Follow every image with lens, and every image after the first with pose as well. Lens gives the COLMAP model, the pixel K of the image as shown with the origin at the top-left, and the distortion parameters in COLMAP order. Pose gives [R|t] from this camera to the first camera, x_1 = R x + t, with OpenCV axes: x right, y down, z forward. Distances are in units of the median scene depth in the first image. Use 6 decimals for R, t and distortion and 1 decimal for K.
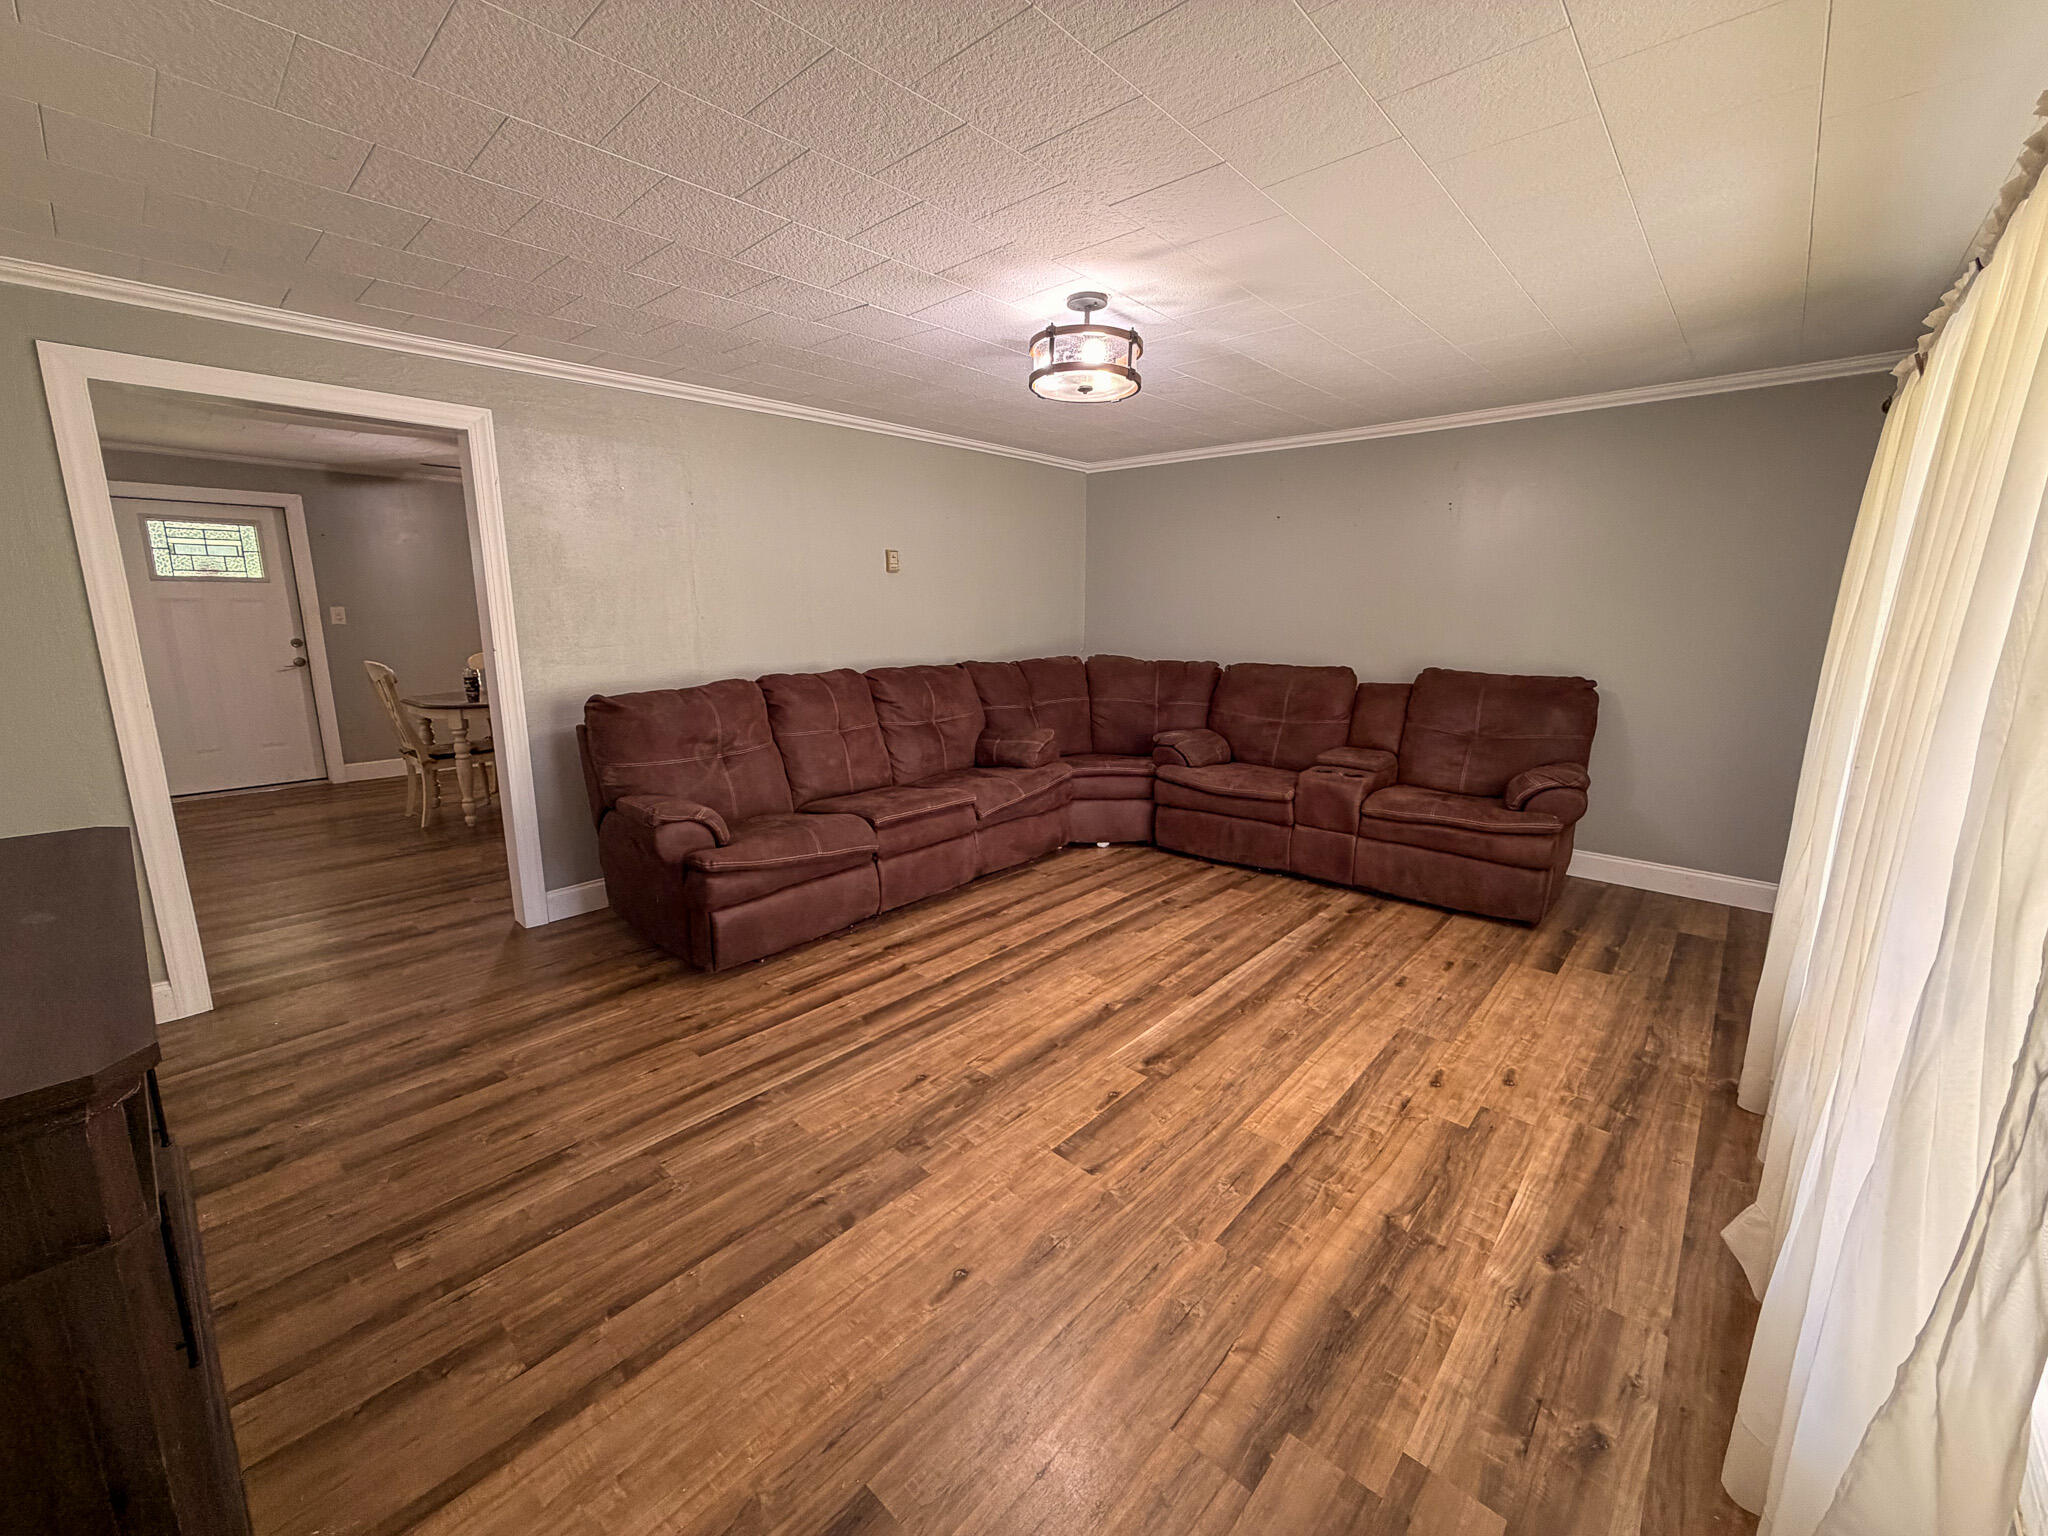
lens RADIAL K [[817.5, 0, 1022.5], [0, 817.5, 766.4], [0, 0, 1]] dist [0.008002, -0.001911]
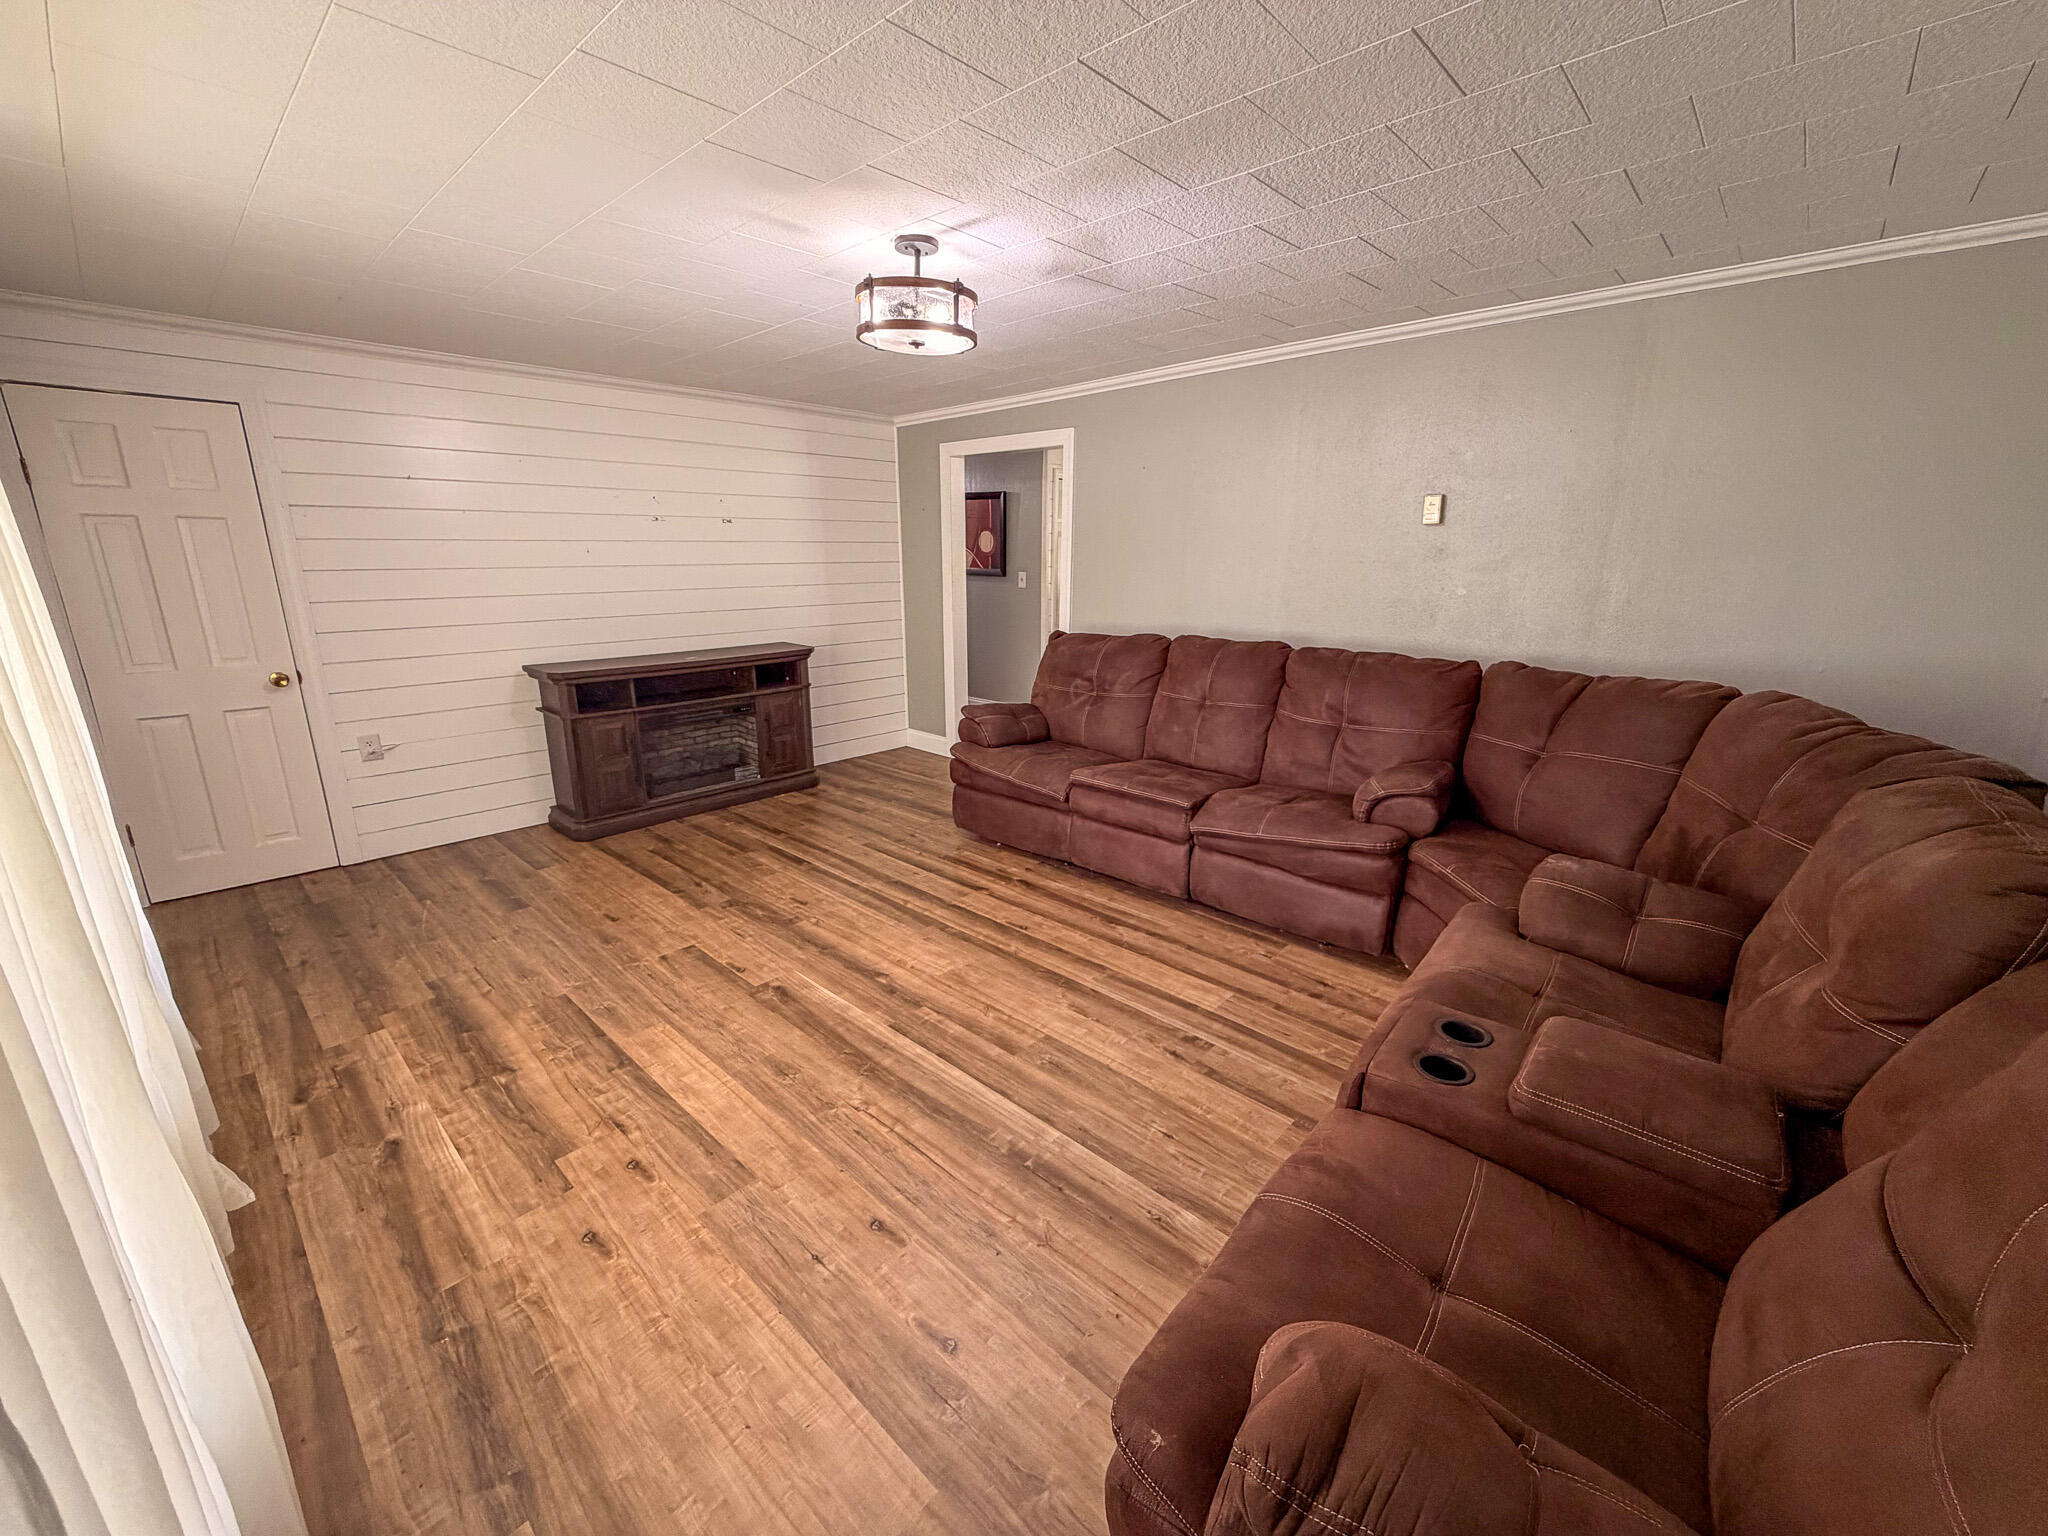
lens RADIAL K [[817.5, 0, 1015.5], [0, 817.5, 762.8], [0, 0, 1]] dist [0.008002, -0.001911]
pose [[-0.016300, 0.252031, -0.967582, 1.200227], [-0.195363, 0.948256, 0.250288, -0.285321], [0.980596, 0.193109, 0.033781, 1.271308]]
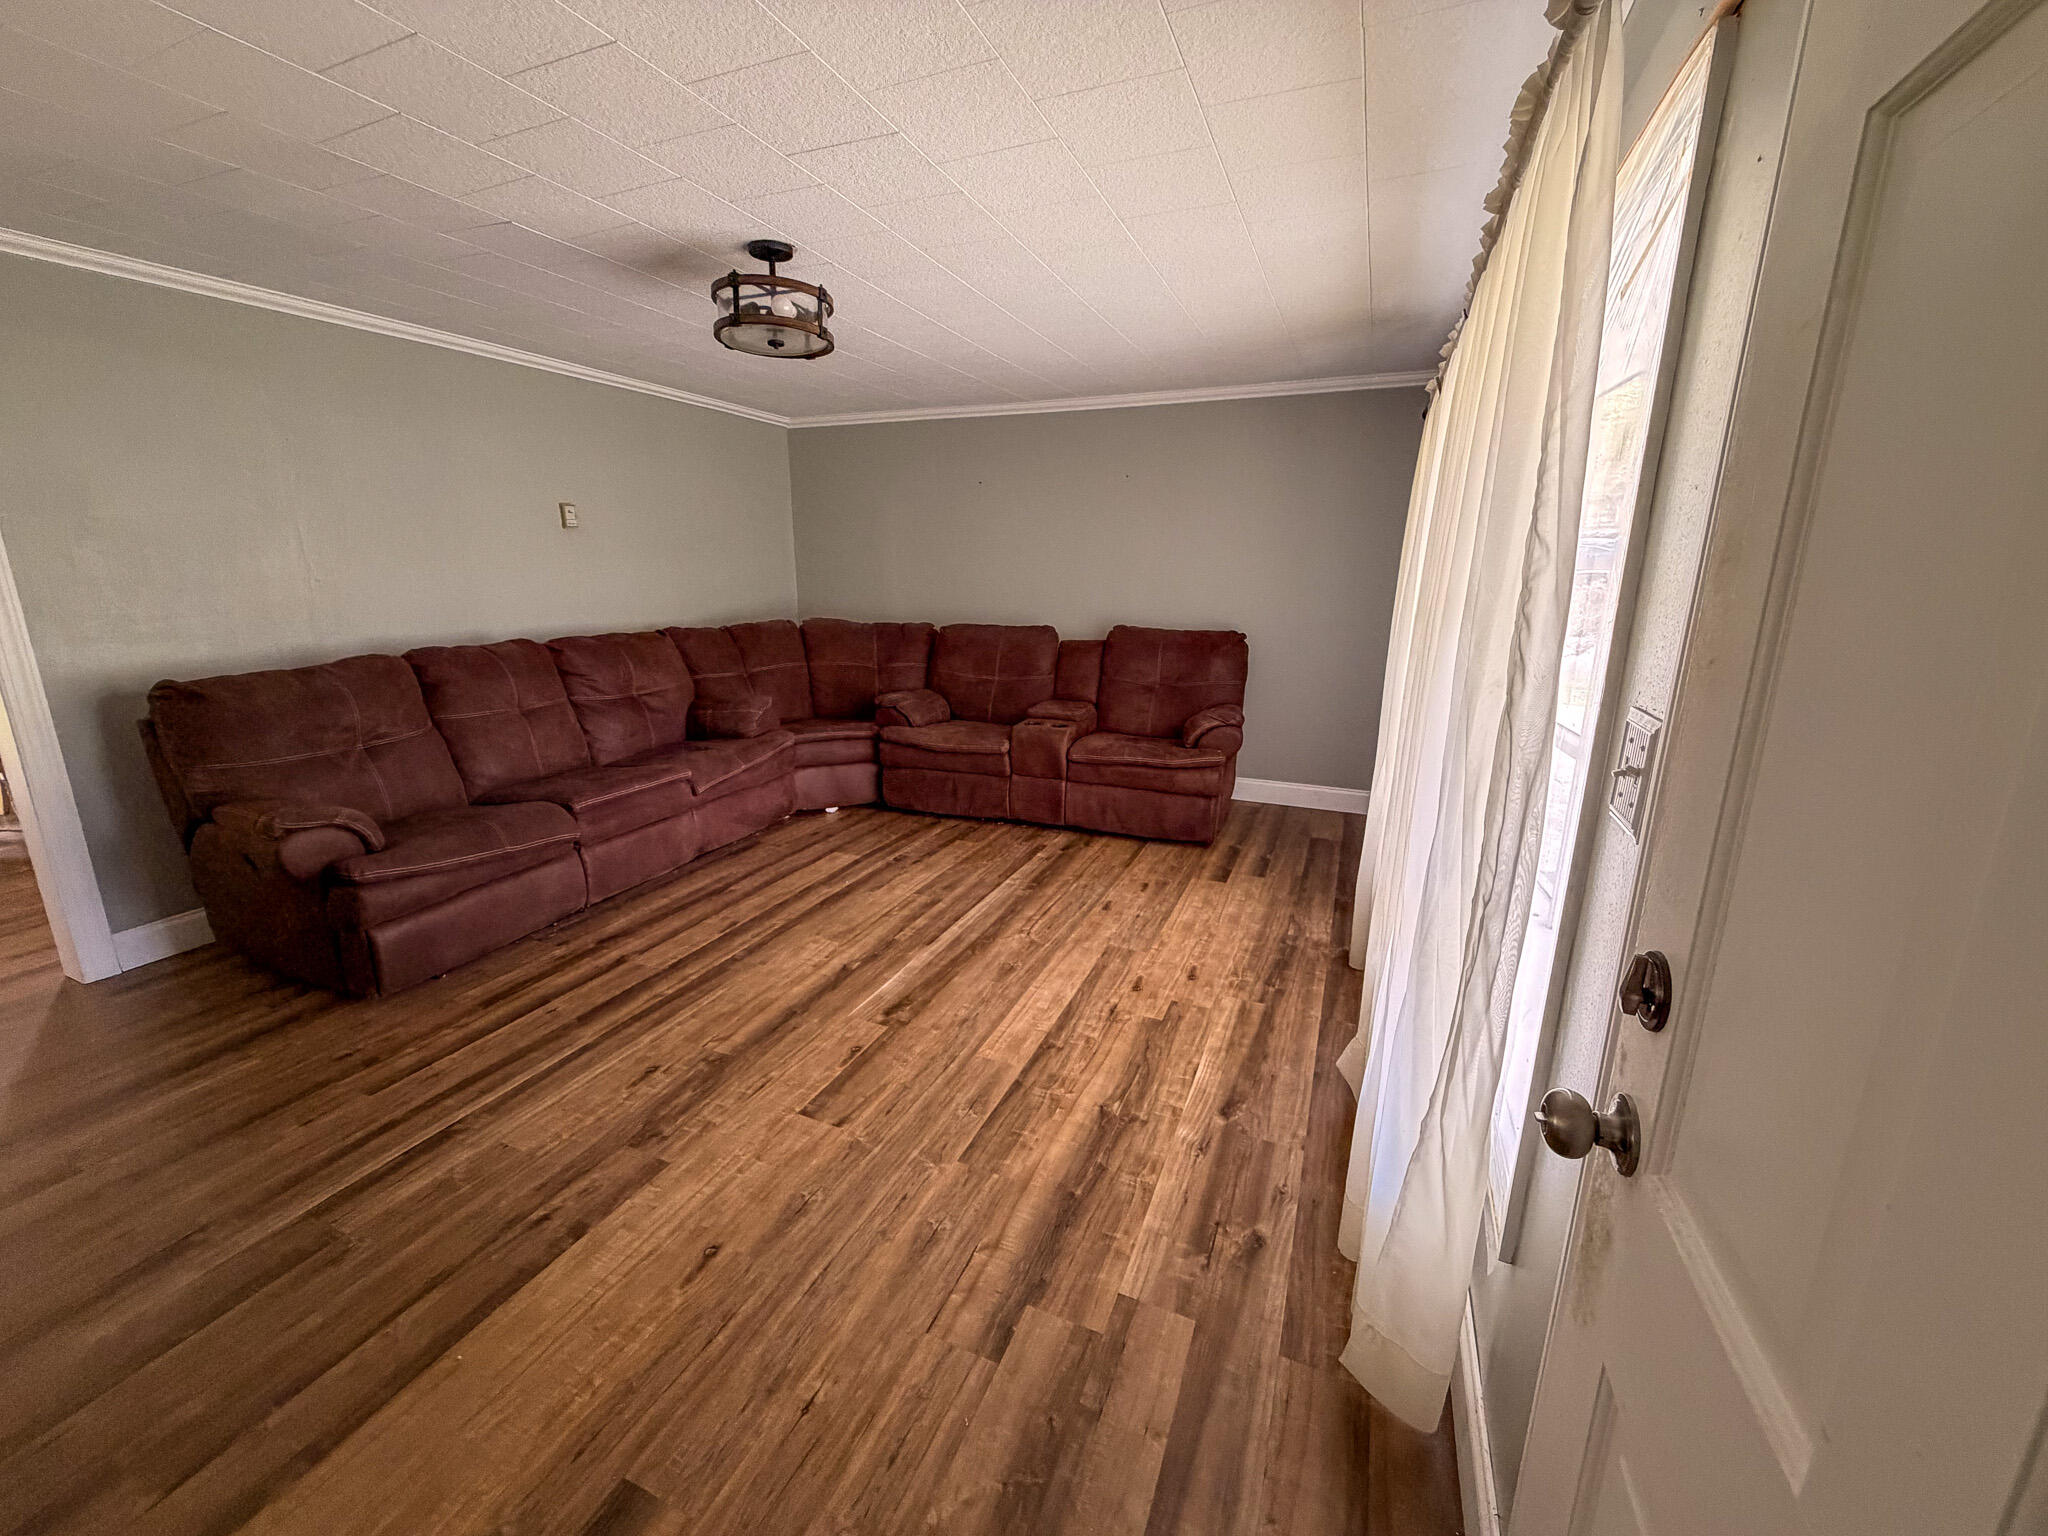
lens RADIAL K [[817.5, 0, 1017.5], [0, 817.5, 762.8], [0, 0, 1]] dist [0.008002, -0.001911]
pose [[0.945810, -0.073166, 0.316370, 0.003328], [0.059747, 0.996862, 0.051923, 0.000118], [-0.319176, -0.030207, 0.947214, -0.029699]]
